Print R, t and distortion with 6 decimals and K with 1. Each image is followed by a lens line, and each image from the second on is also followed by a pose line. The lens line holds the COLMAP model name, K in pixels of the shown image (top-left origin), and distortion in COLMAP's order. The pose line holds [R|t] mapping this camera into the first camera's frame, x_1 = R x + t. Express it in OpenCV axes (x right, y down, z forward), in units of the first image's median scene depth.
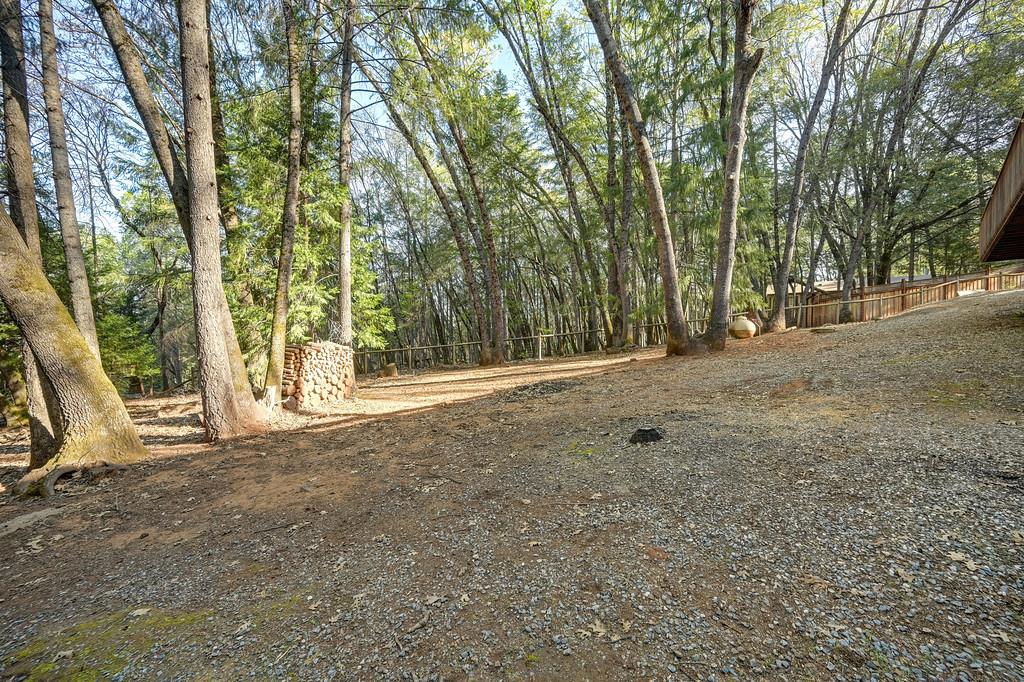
lens RADIAL K [[404.9, 0, 512.0], [0, 404.9, 341.0], [0, 0, 1]] dist [-0.001107, -0.000083]
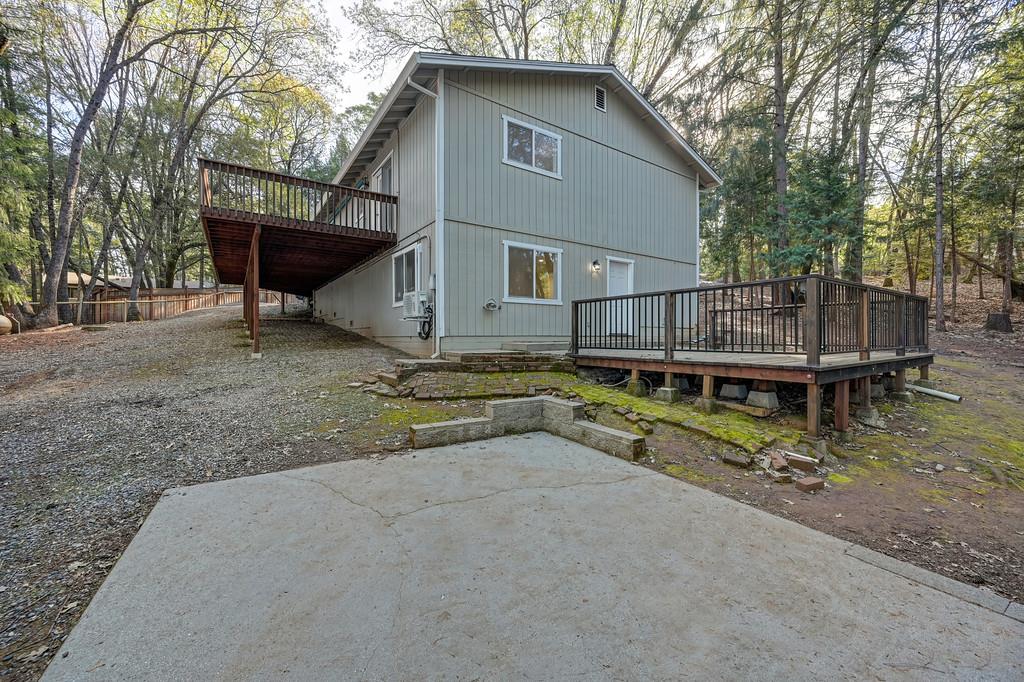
lens RADIAL K [[404.9, 0, 512.0], [0, 404.9, 341.0], [0, 0, 1]] dist [-0.001107, -0.000083]
pose [[0.156486, -0.007993, 0.987648, -0.060857], [0.001358, 0.999968, 0.007878, -0.000250], [-0.987679, 0.000109, 0.156492, -0.136406]]
